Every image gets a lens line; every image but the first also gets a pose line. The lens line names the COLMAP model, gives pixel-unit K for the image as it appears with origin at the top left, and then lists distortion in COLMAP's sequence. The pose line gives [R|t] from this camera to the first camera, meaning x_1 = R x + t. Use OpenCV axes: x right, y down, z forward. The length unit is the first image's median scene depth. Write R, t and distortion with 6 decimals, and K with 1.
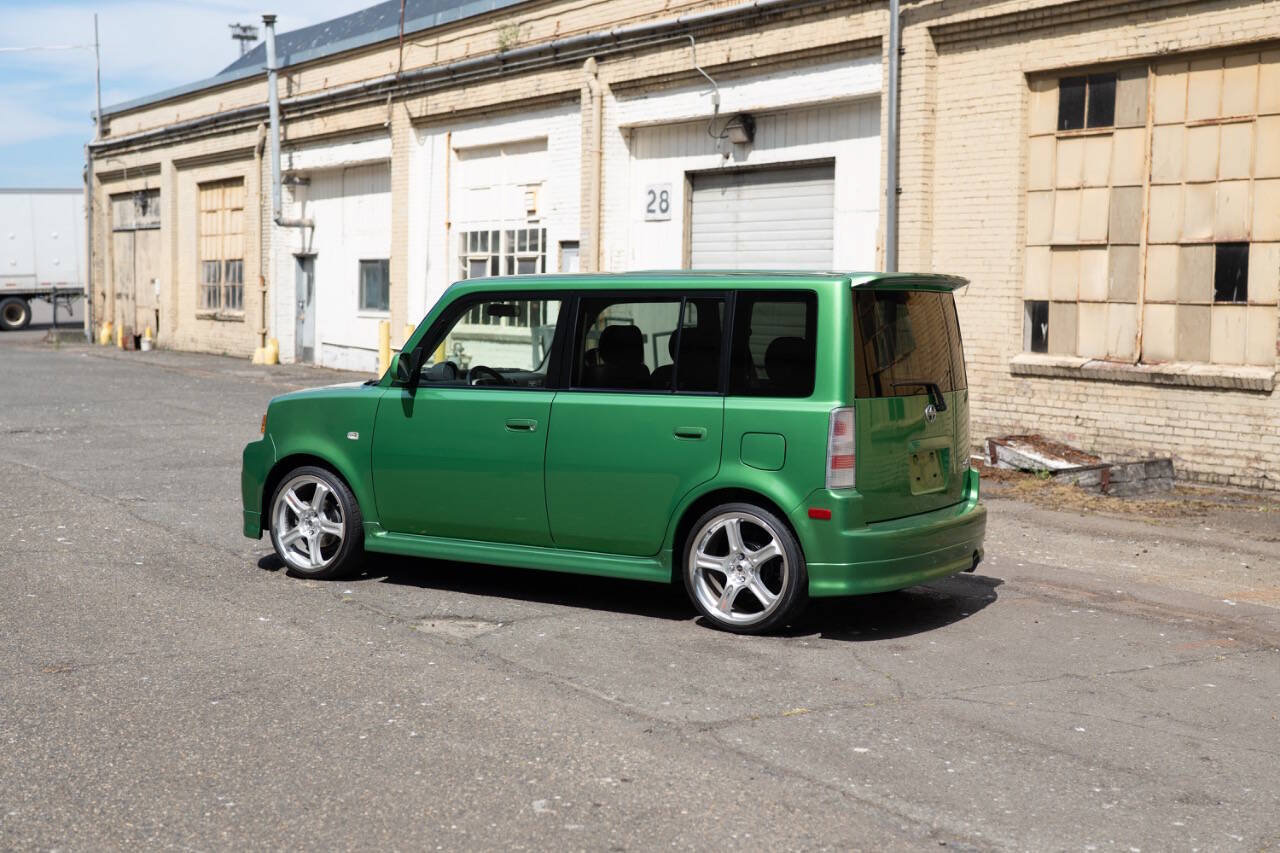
lens RADIAL K [[1770.2, 0, 640.0], [0, 1770.2, 426.5], [0, 0, 1]] dist [-0.007240, 0.053743]
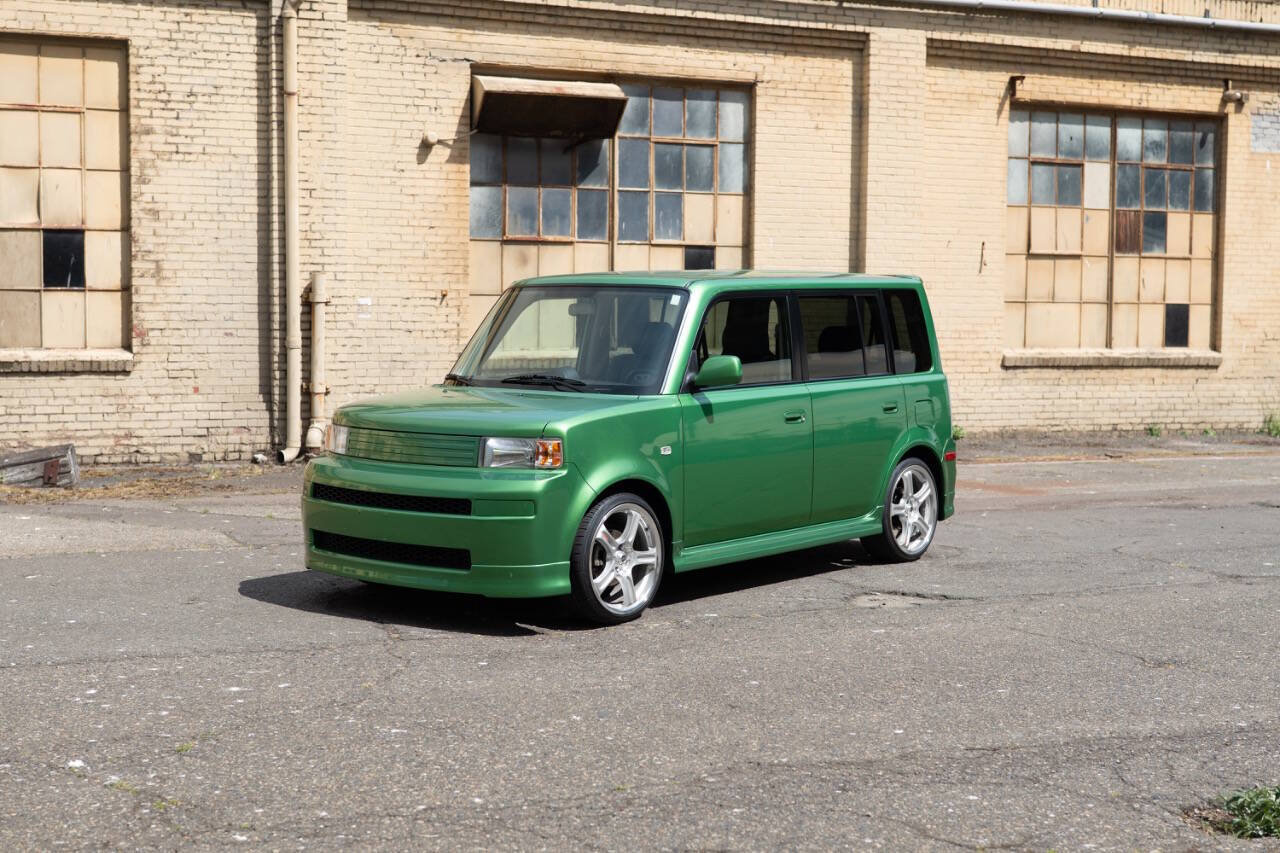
lens RADIAL K [[1770.2, 0, 640.0], [0, 1770.2, 426.5], [0, 0, 1]] dist [-0.007240, 0.053743]
pose [[0.140130, -0.085460, 0.986438, -0.531492], [0.067184, 0.994793, 0.076639, -0.038870], [-0.987851, 0.055533, 0.145142, 0.440686]]
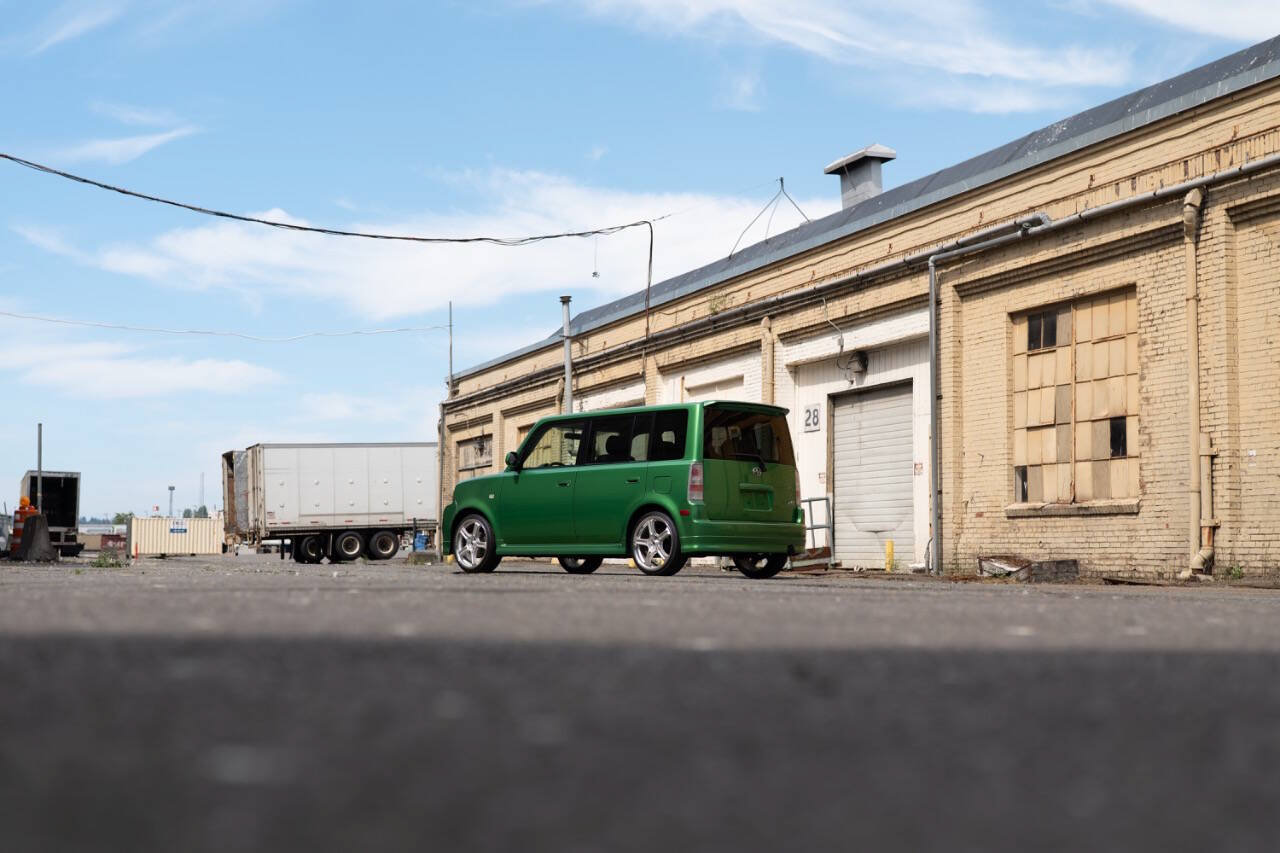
lens RADIAL K [[1770.2, 0, 640.0], [0, 1770.2, 426.5], [0, 0, 1]] dist [-0.007240, 0.053743]
pose [[0.978286, -0.021414, -0.206149, 0.206000], [-0.010388, 0.988331, -0.151964, 0.113932], [0.206998, 0.150805, 0.966649, -0.448210]]
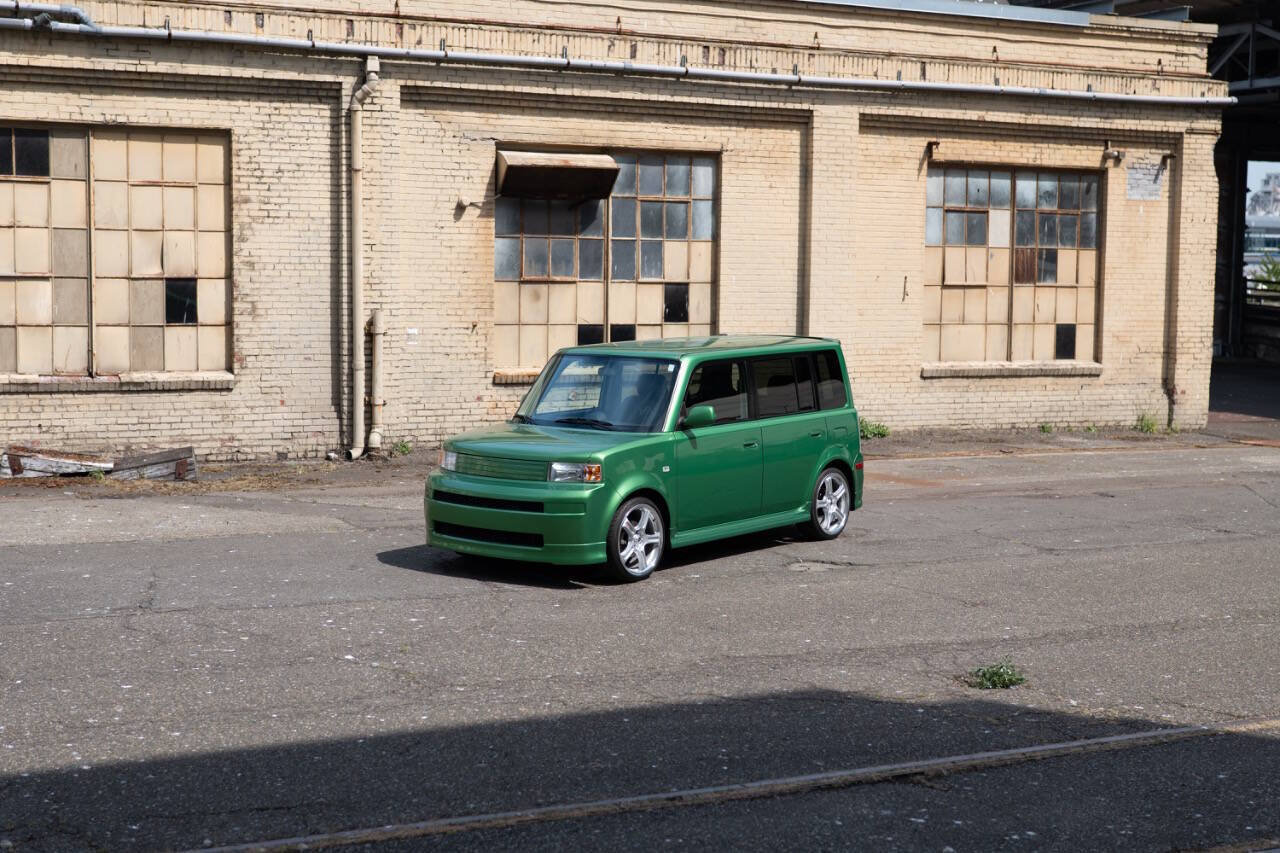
lens RADIAL K [[1770.2, 0, 640.0], [0, 1770.2, 426.5], [0, 0, 1]] dist [-0.007240, 0.053743]
pose [[0.118852, -0.103215, 0.987533, -0.772909], [0.065415, 0.993236, 0.095938, -0.081977], [-0.990755, 0.053197, 0.124800, 0.422478]]
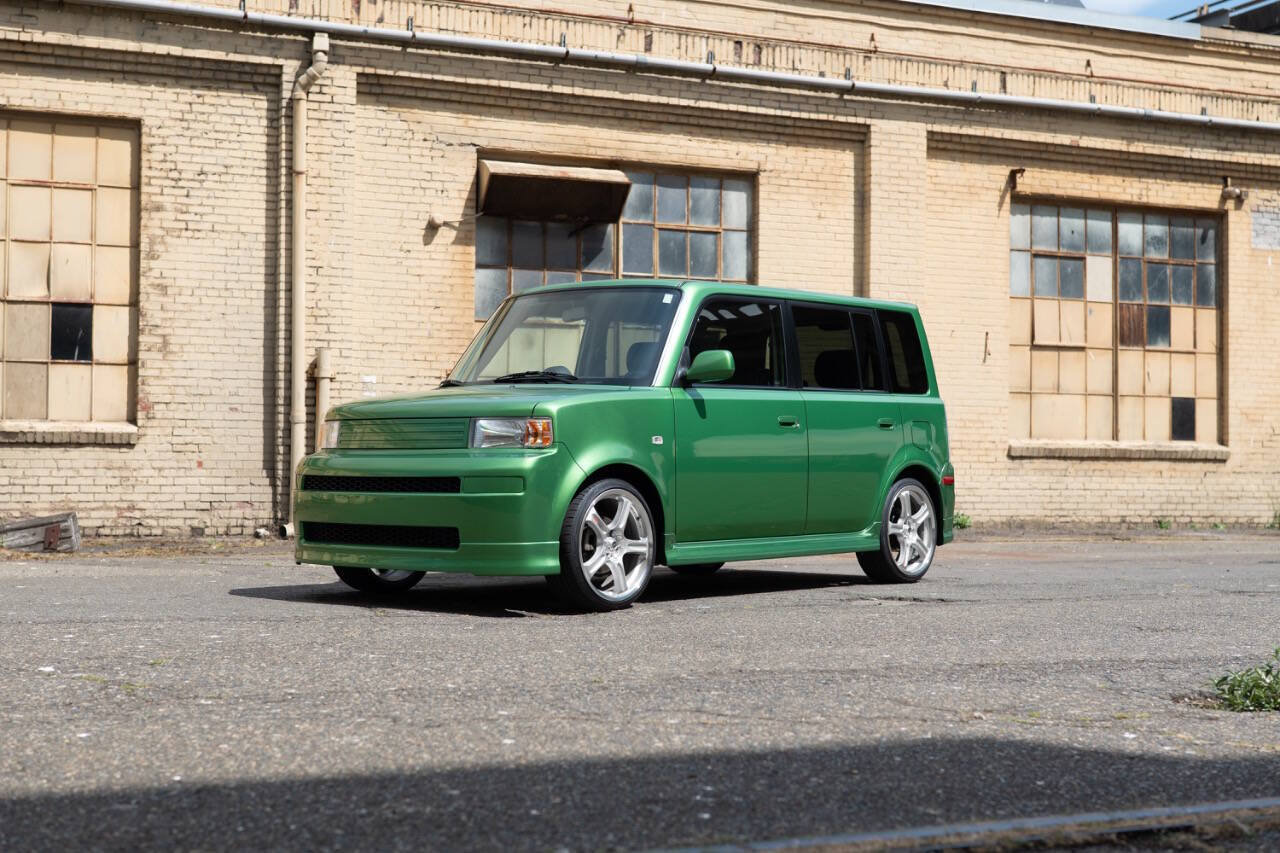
lens RADIAL K [[1770.2, 0, 640.0], [0, 1770.2, 426.5], [0, 0, 1]] dist [-0.007240, 0.053743]
pose [[0.149035, 0.006150, 0.988813, -0.531619], [0.068451, 0.997518, -0.016521, 0.006396], [-0.986460, 0.070148, 0.148245, 0.437363]]
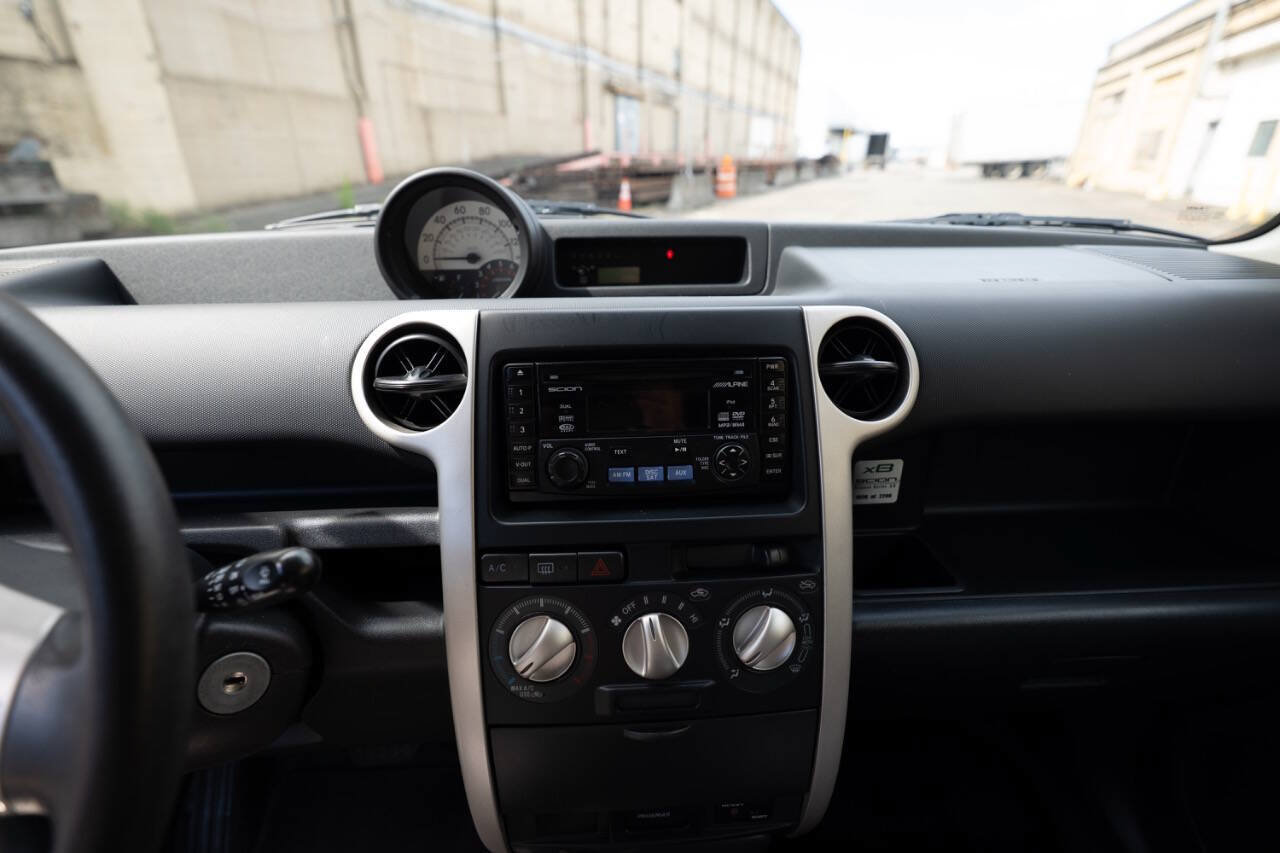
lens RADIAL K [[596.5, 0, 640.0], [0, 596.5, 426.5], [0, 0, 1]] dist [0.002497, 0.000402]
pose [[0.584814, 0.313754, -0.748032, -0.021898], [-0.050308, 0.934420, 0.352601, -0.016815], [0.809606, -0.168574, 0.562246, 0.508040]]
